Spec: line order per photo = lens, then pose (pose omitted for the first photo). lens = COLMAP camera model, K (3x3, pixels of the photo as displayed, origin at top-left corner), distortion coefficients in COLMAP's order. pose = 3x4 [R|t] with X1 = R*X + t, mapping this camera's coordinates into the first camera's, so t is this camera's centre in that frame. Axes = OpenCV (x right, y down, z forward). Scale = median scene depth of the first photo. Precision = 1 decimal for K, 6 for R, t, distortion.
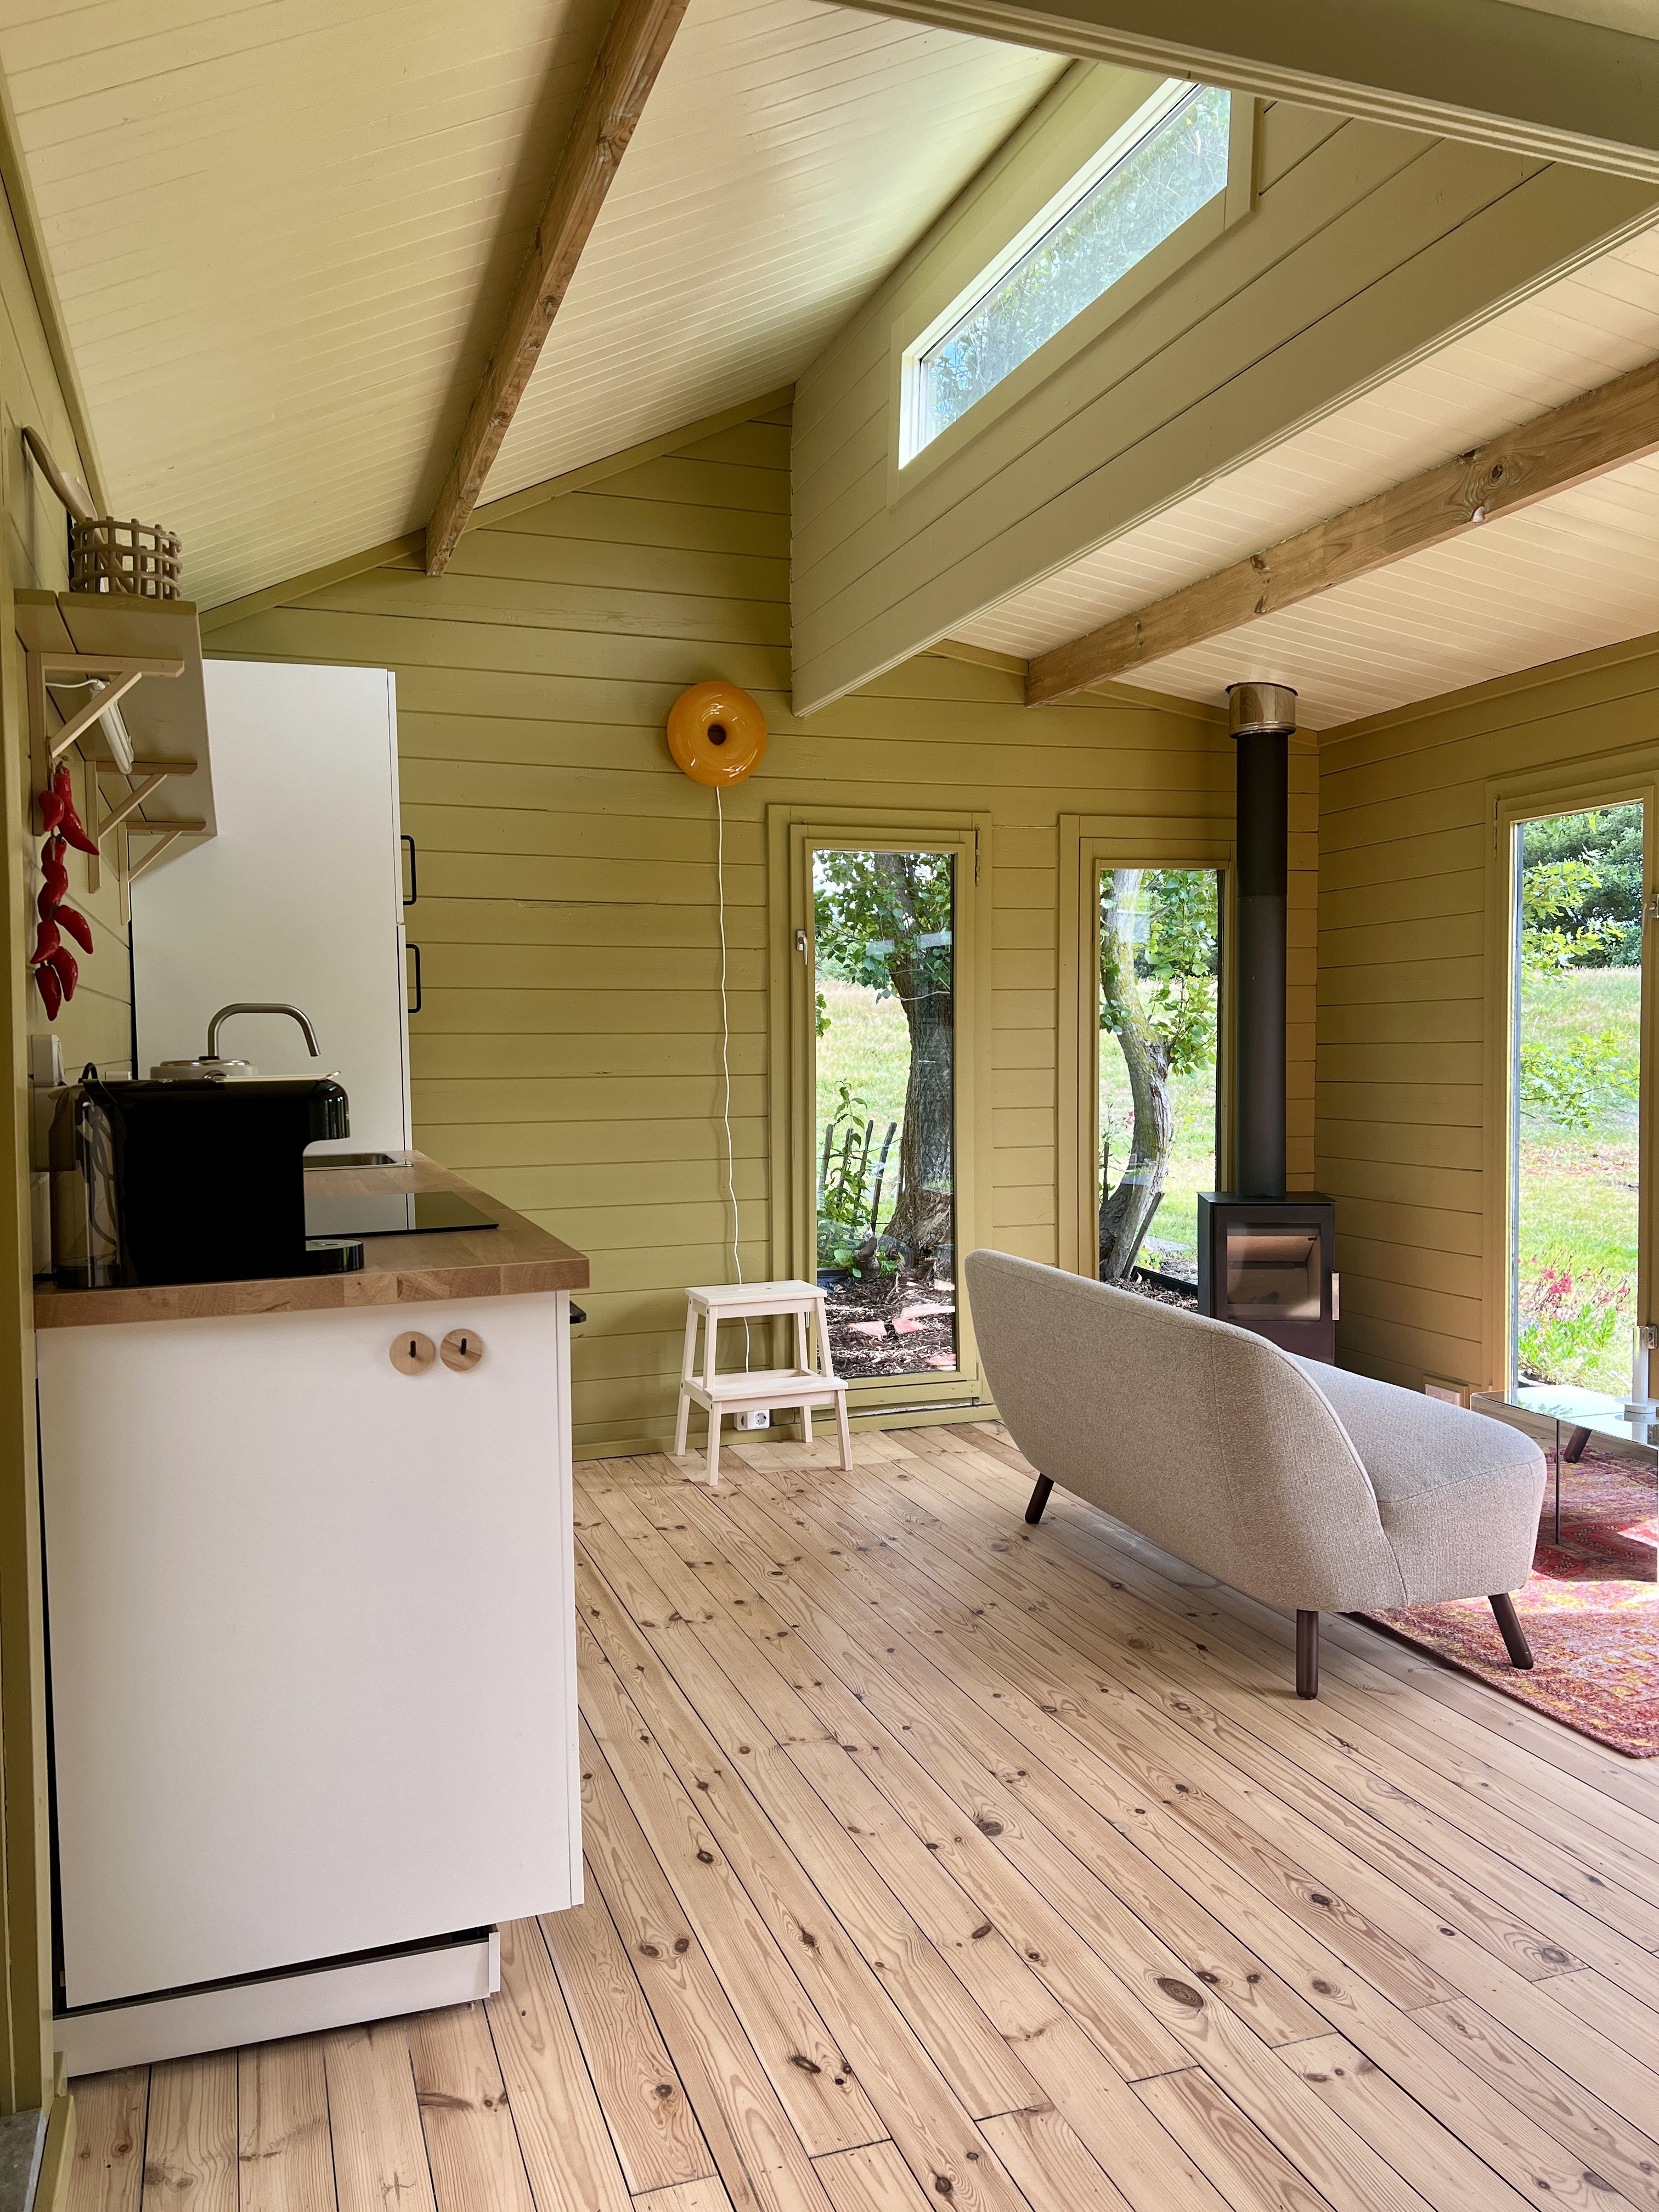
lens RADIAL K [[1681.3, 0, 829.5], [0, 1681.3, 1106.0], [0, 0, 1]] dist [-0.067247, -0.002240]
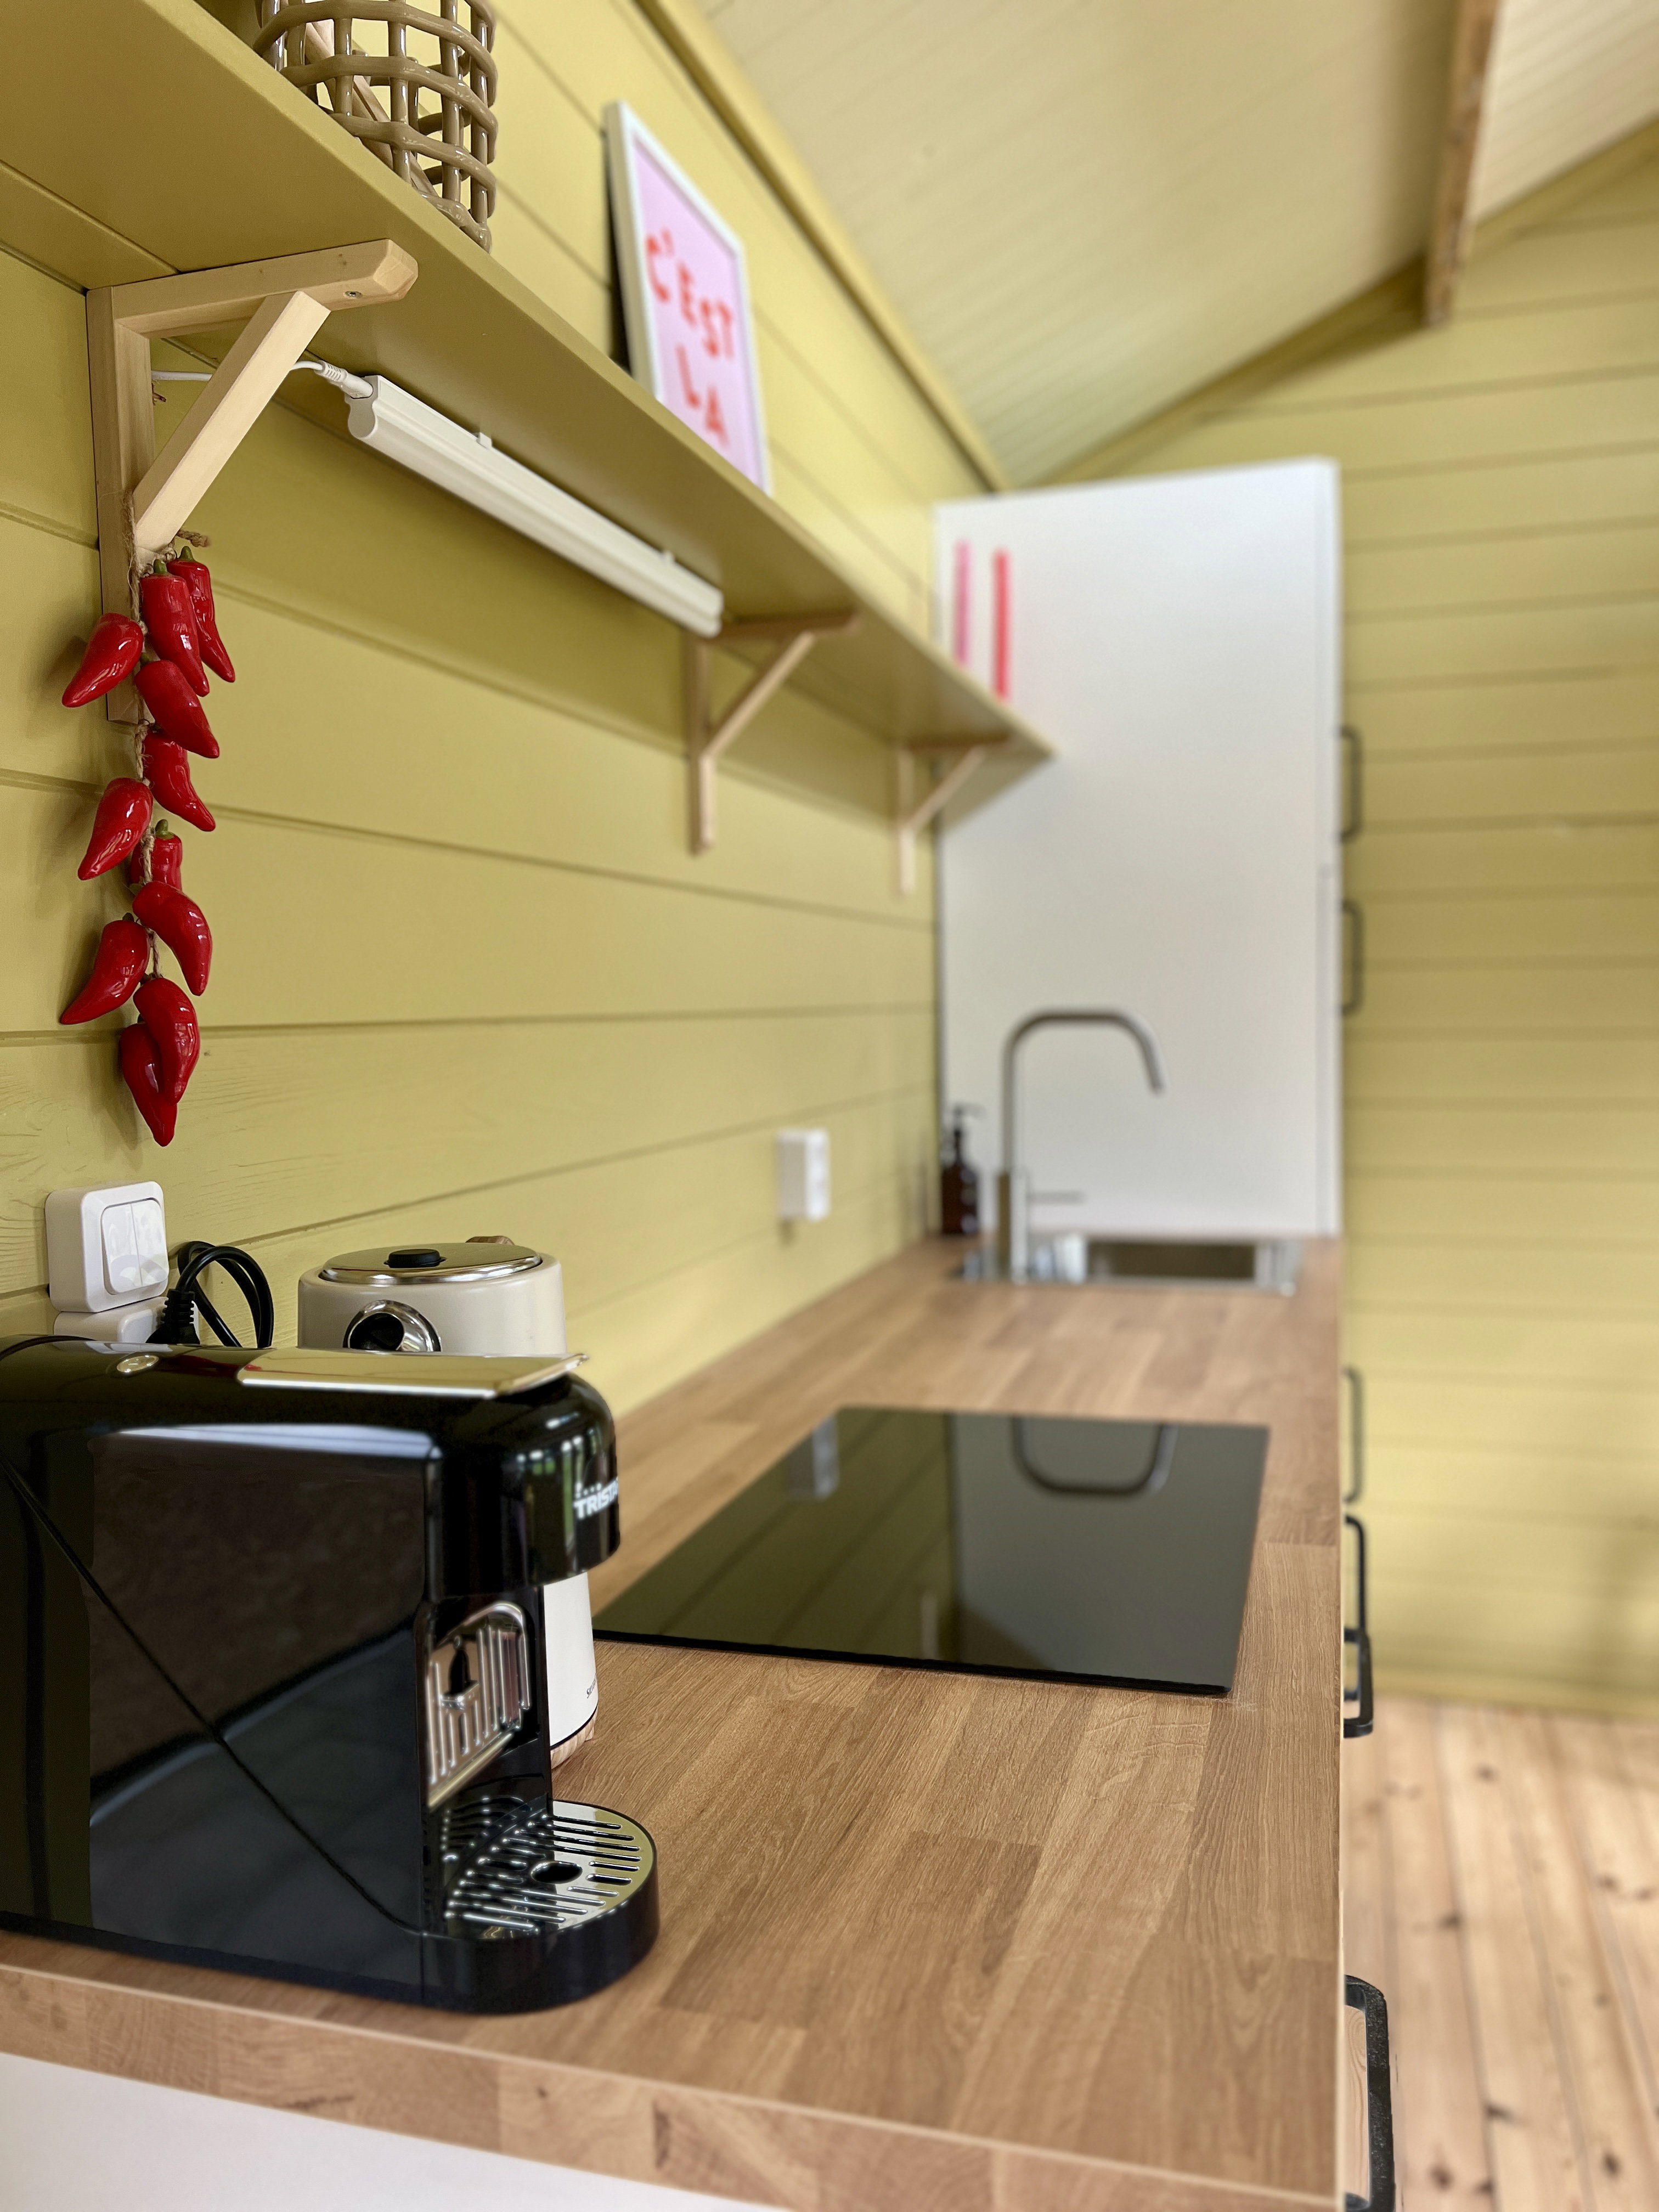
lens RADIAL K [[1681.3, 0, 829.5], [0, 1681.3, 1106.0], [0, 0, 1]] dist [-0.067247, -0.002240]
pose [[0.803146, 0.030578, -0.594997, -0.035217], [-0.009848, 0.999227, 0.038060, -0.047073], [0.595701, -0.024708, 0.802826, 0.427184]]
